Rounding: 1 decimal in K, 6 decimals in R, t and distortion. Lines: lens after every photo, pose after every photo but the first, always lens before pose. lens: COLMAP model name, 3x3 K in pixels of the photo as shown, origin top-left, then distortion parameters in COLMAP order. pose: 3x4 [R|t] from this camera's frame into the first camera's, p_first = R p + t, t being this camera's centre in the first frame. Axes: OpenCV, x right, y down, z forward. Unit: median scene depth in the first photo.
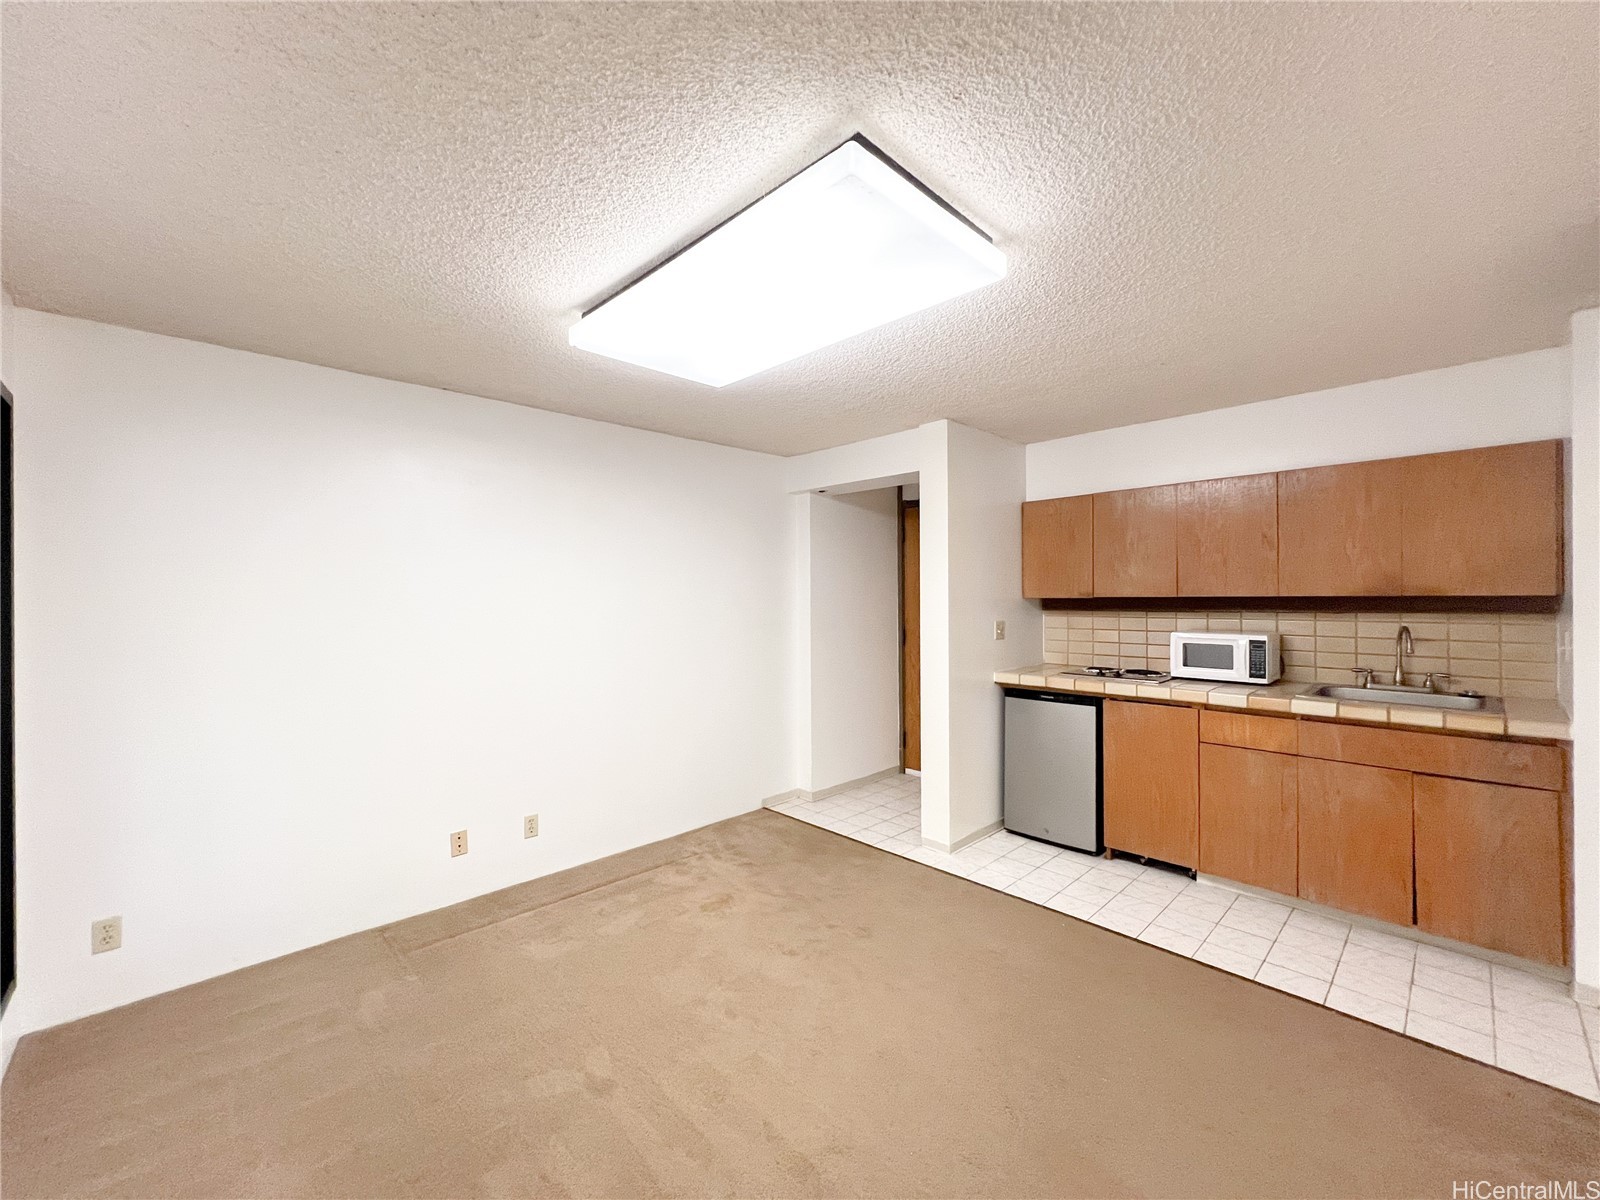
lens RADIAL K [[643.3, 0, 800.5], [0, 643.3, 600.6], [0, 0, 1]] dist [-0.000975, 0.000275]
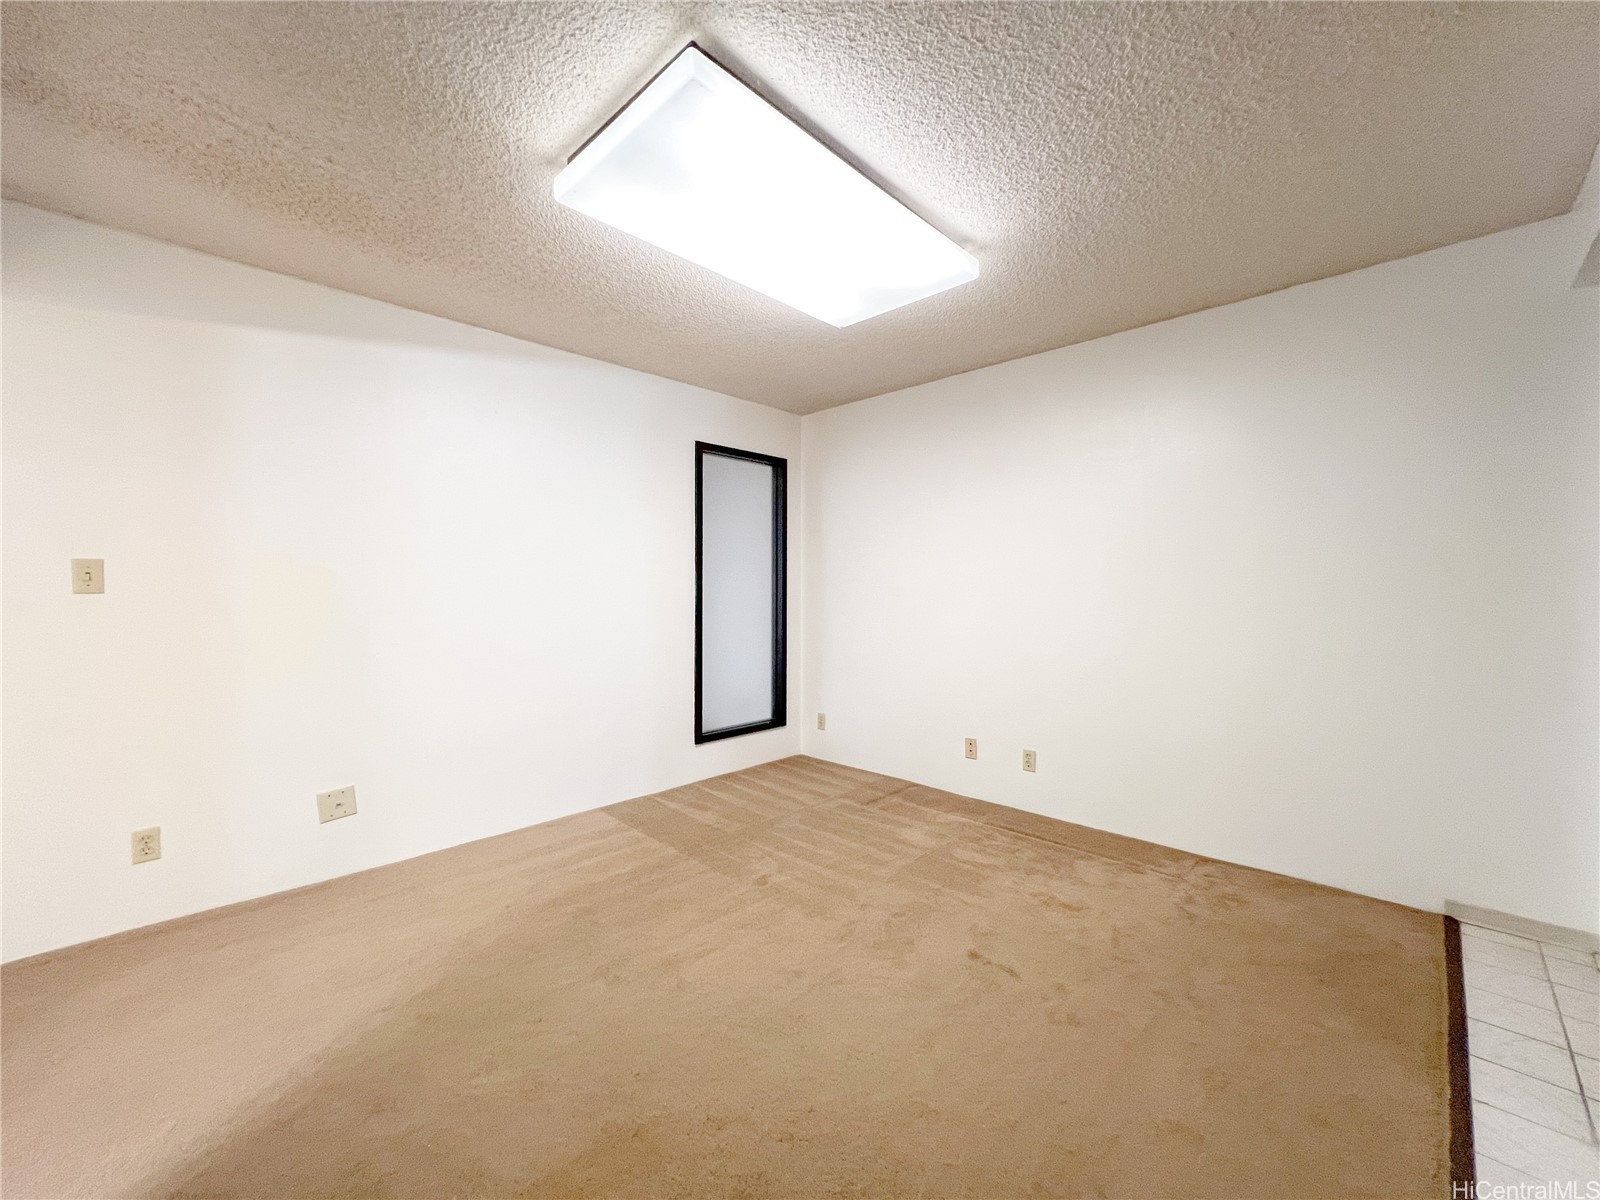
lens RADIAL K [[642.7, 0, 798.1], [0, 642.7, 598.7], [0, 0, 1]] dist [-0.000352, 0.000045]
pose [[0.018345, 0.016085, -0.999702, 0.605373], [-0.007813, 0.999842, 0.015944, 0.074879], [0.999801, 0.007518, 0.018468, 0.601241]]
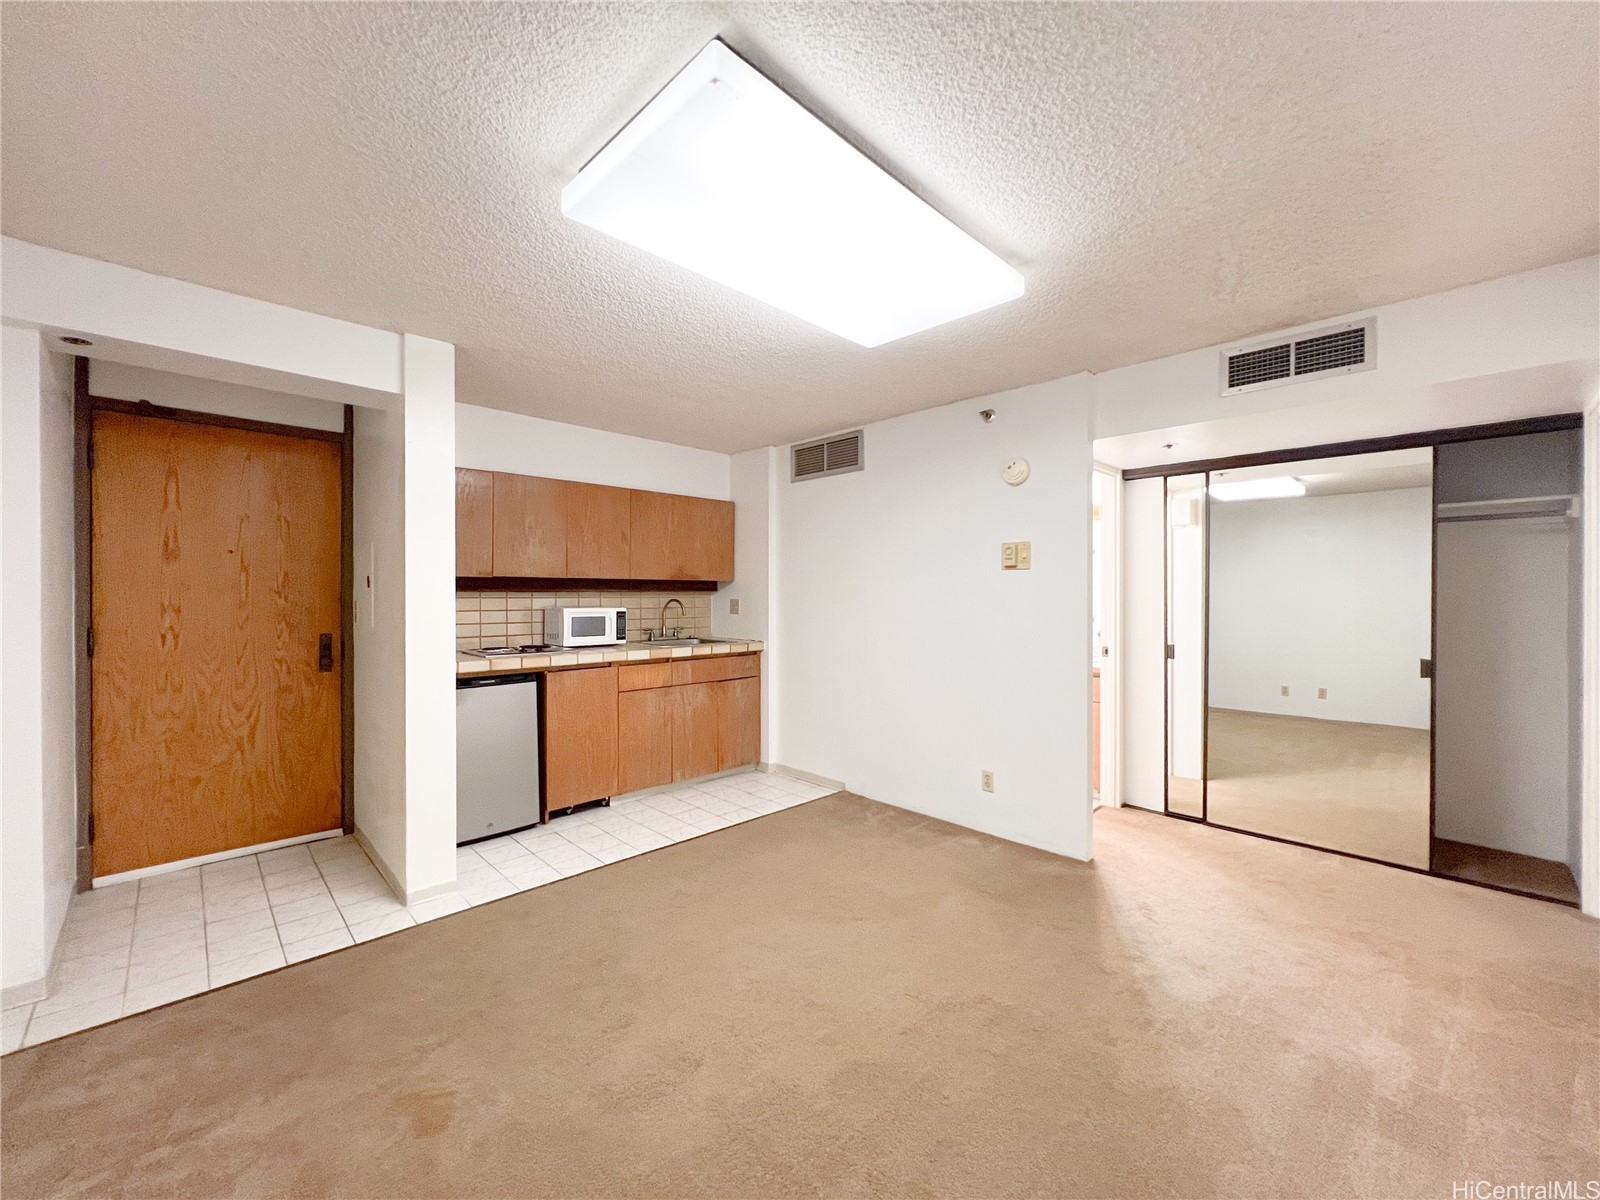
lens RADIAL K [[642.7, 0, 803.5], [0, 642.7, 591.7], [0, 0, 1]] dist [-0.000352, 0.000045]
pose [[-0.004456, 0.005747, 0.999974, -0.626682], [0.001812, 0.999982, -0.005739, 0.028080], [-0.999988, 0.001786, -0.004466, 0.620319]]
